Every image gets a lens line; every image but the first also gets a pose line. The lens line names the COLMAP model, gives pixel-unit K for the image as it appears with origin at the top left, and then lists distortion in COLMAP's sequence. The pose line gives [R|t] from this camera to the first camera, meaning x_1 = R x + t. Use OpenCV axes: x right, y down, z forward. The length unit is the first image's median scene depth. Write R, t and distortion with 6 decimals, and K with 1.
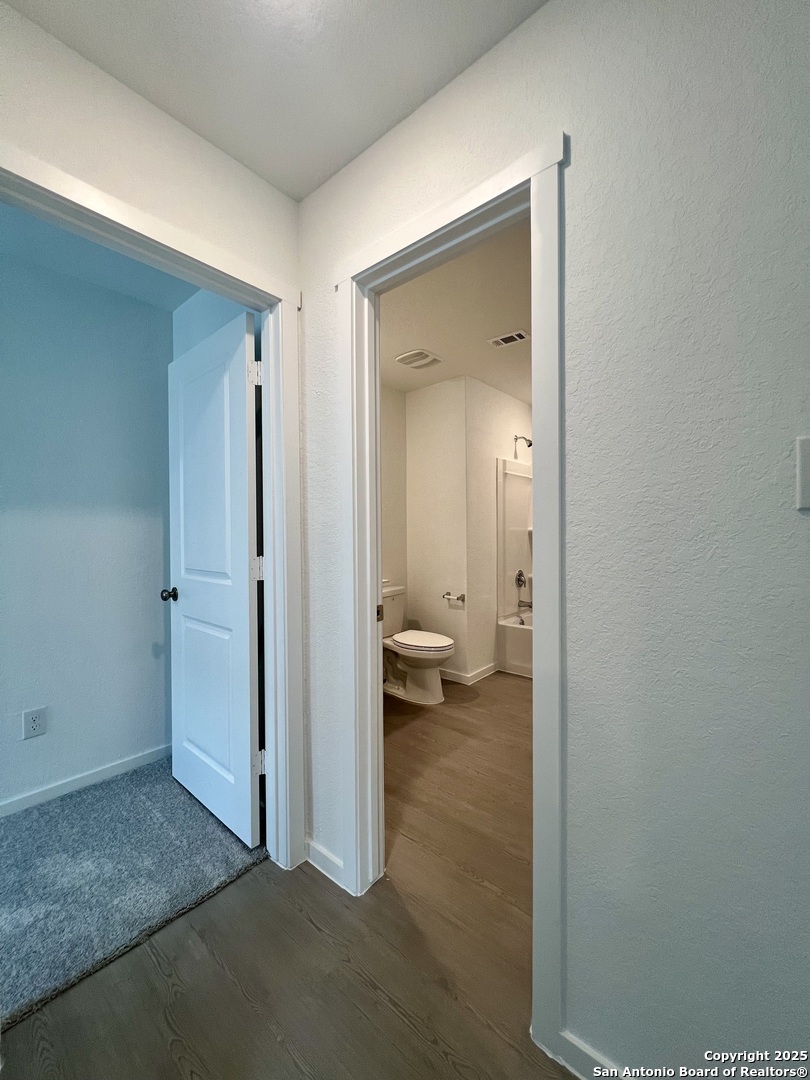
lens RADIAL K [[431.6, 0, 400.2], [0, 431.6, 541.0], [0, 0, 1]] dist [-0.003326, 0.000870]
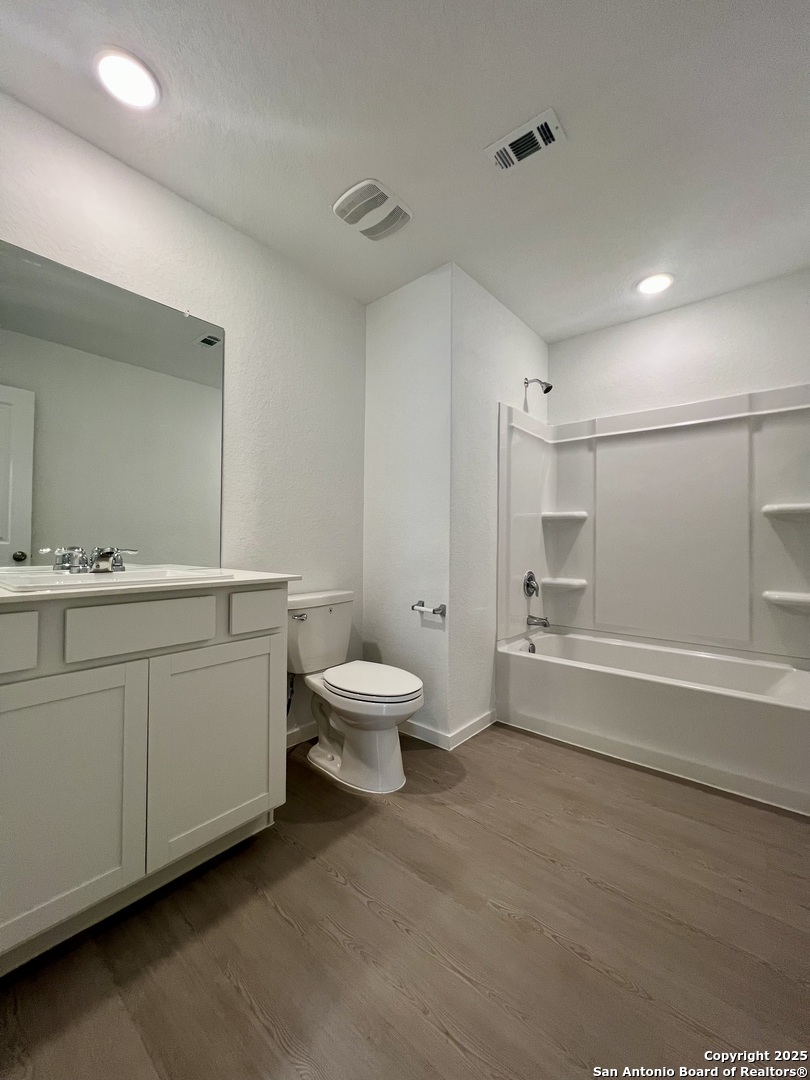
lens RADIAL K [[431.6, 0, 404.0], [0, 431.6, 543.1], [0, 0, 1]] dist [-0.003326, 0.000870]
pose [[0.999782, 0.018276, 0.010066, 0.079470], [-0.018069, 0.999631, -0.020300, 0.046385], [-0.010433, 0.020114, 0.999743, 0.361975]]
